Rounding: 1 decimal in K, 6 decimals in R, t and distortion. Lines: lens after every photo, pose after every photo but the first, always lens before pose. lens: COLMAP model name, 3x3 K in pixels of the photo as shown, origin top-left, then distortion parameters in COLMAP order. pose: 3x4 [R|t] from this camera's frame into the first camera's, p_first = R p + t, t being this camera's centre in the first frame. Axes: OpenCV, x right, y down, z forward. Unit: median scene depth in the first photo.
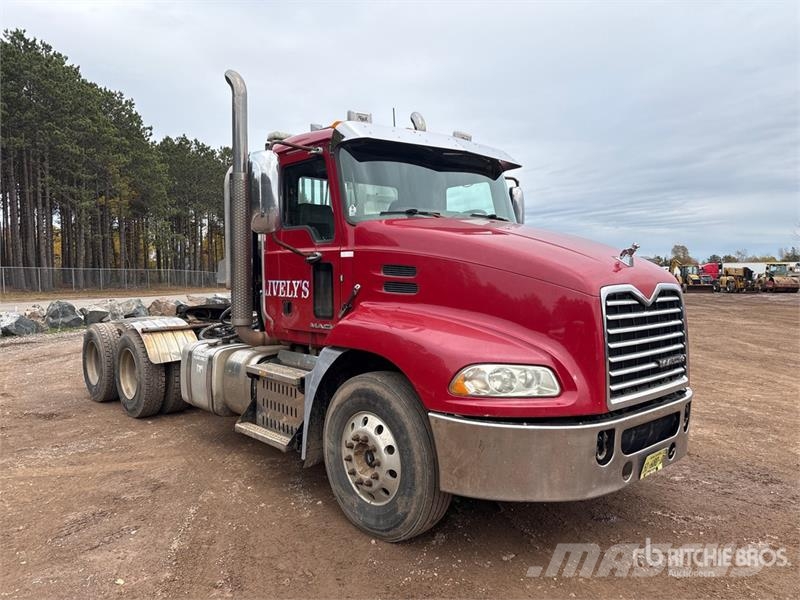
lens RADIAL K [[608.6, 0, 400.0], [0, 608.6, 300.0], [0, 0, 1]] dist [0.047062, -0.053915]
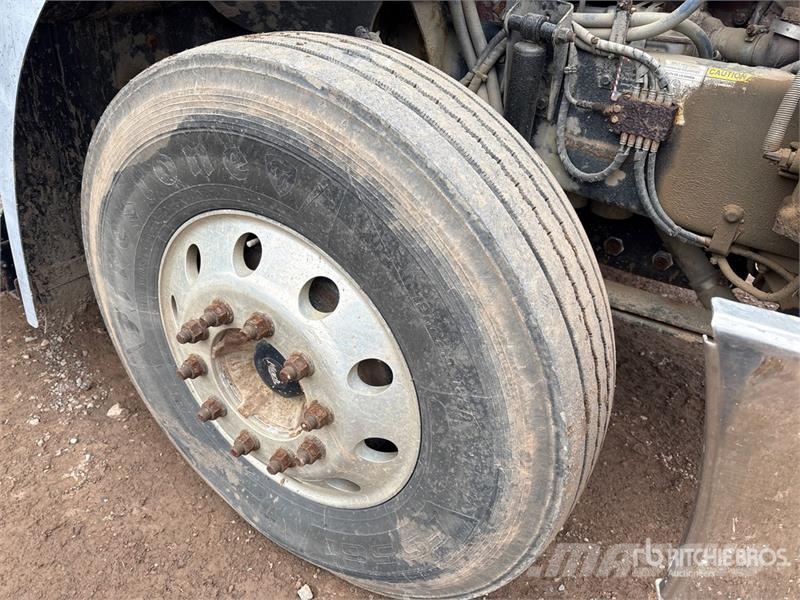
lens RADIAL K [[608.6, 0, 400.0], [0, 608.6, 300.0], [0, 0, 1]] dist [0.047062, -0.053915]
pose [[0.959709, -0.092703, 0.265265, -0.066903], [-0.052966, 0.867411, 0.494765, 0.092203], [-0.275959, -0.488881, 0.827552, 0.780589]]
